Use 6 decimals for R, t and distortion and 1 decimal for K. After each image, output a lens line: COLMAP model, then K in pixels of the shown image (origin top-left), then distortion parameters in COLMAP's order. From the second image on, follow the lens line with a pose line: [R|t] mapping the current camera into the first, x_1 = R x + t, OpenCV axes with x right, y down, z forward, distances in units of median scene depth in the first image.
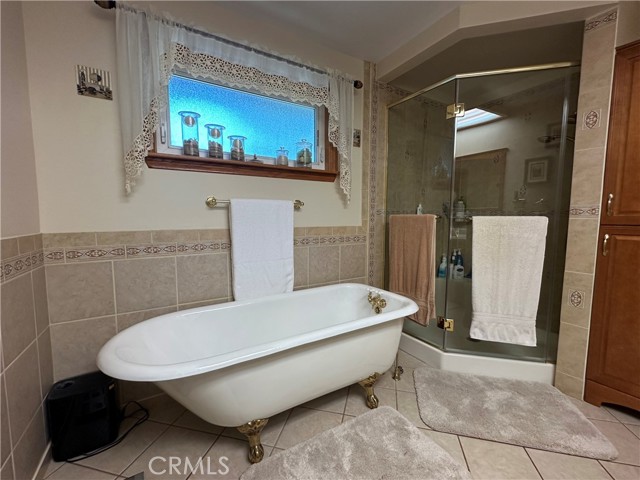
lens RADIAL K [[272.8, 0, 320.6], [0, 272.8, 240.4], [0, 0, 1]] dist [-0.002330, -0.000759]
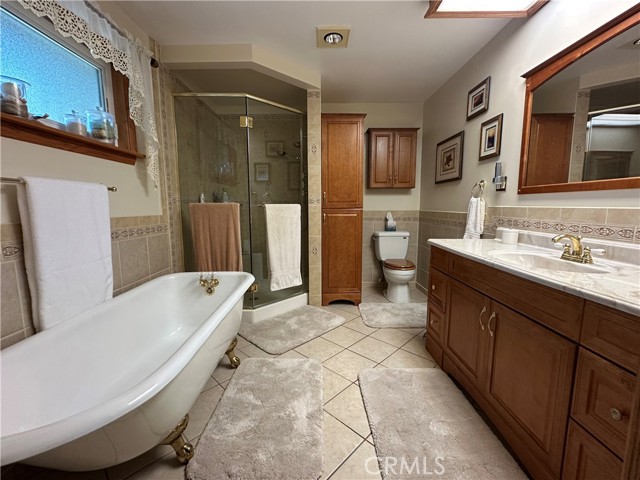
lens RADIAL K [[272.8, 0, 320.5], [0, 272.8, 240.0], [0, 0, 1]] dist [-0.002330, -0.000759]
pose [[0.505707, -0.111953, 0.855410, -0.478814], [0.083286, 0.993248, 0.080755, 0.003947], [-0.858675, 0.030405, 0.511617, 0.054953]]
